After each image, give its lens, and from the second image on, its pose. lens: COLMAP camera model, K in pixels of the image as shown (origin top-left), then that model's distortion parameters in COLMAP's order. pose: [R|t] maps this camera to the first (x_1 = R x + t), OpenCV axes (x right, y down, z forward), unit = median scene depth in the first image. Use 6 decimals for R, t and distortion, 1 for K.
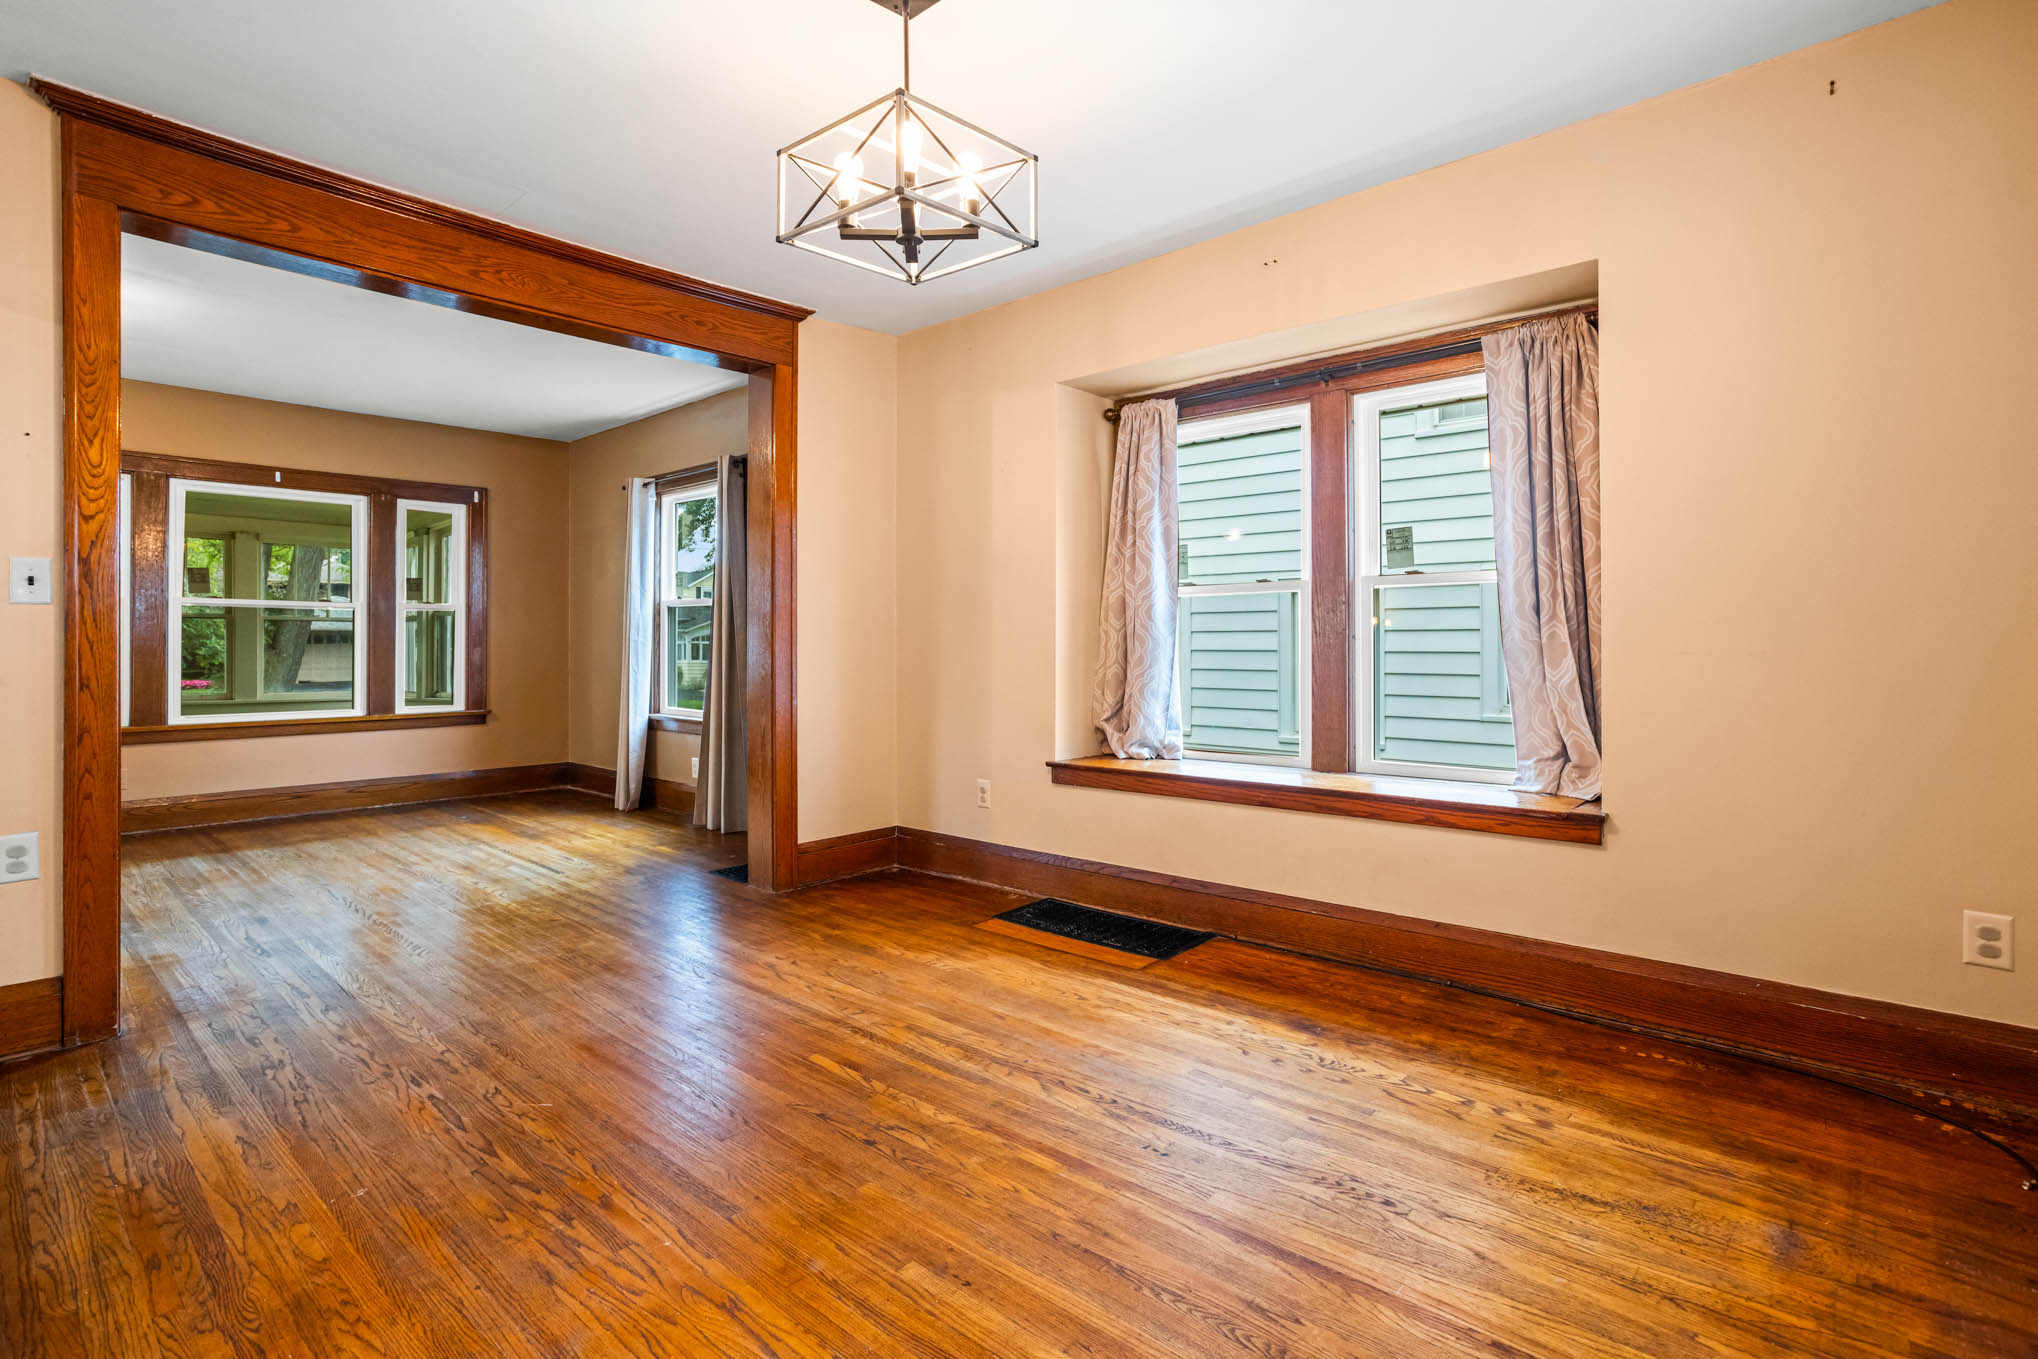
lens RADIAL K [[984.3, 0, 991.4], [0, 984.3, 670.7], [0, 0, 1]] dist [-0.046522, 0.031523]
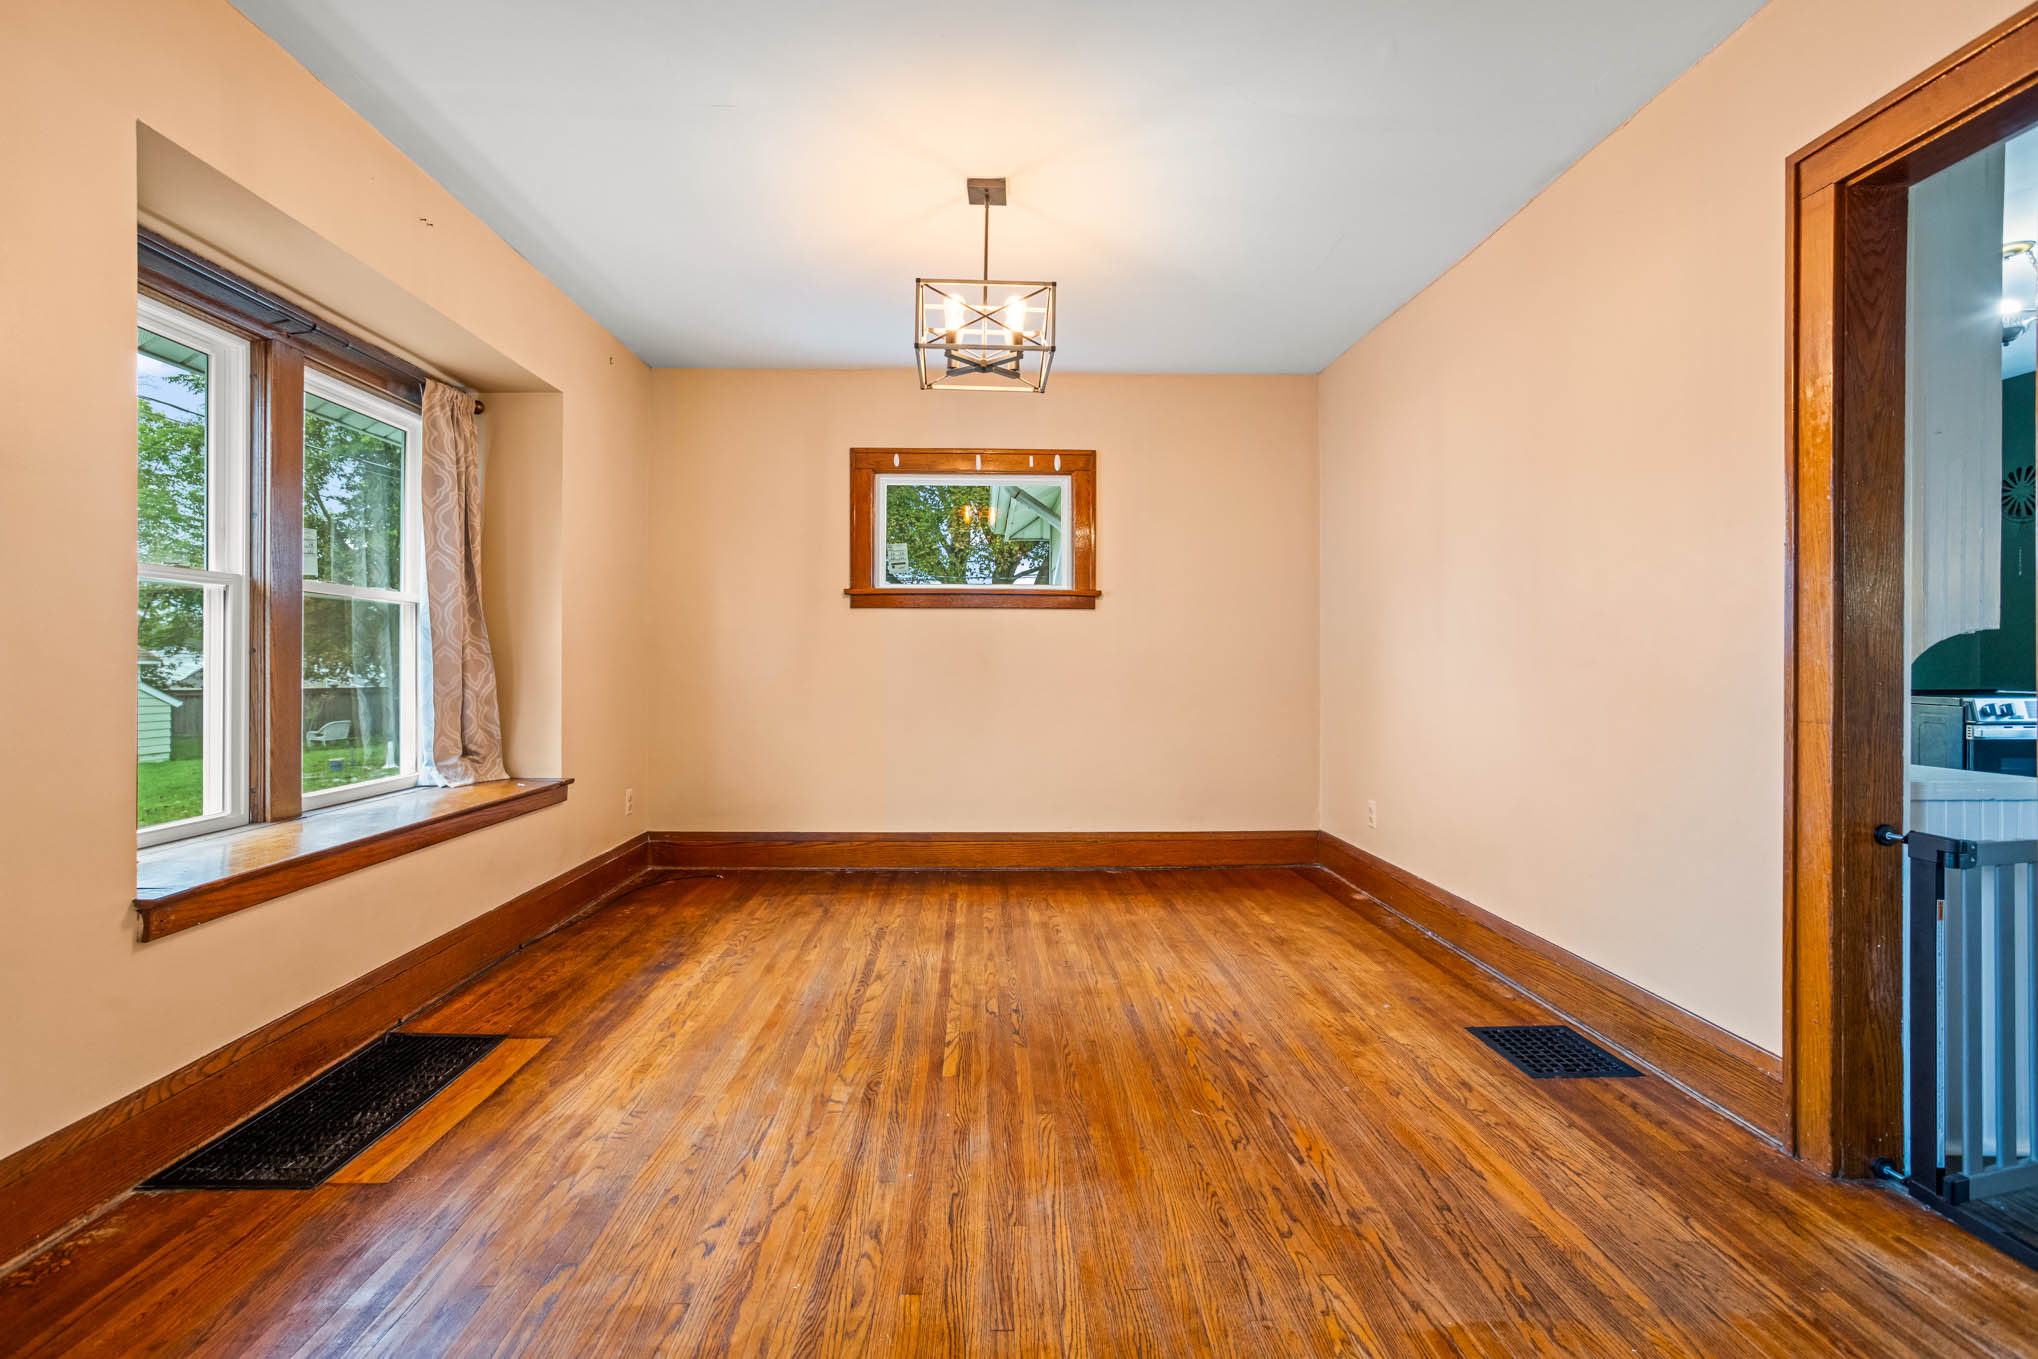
lens RADIAL K [[974.5, 0, 1010.6], [0, 974.5, 660.6], [0, 0, 1]] dist [-0.060452, 0.035892]
pose [[-0.705048, 0.005117, 0.709141, -0.900492], [0.021321, 0.999675, 0.013984, -0.038166], [-0.708839, 0.024978, -0.704928, 1.592774]]
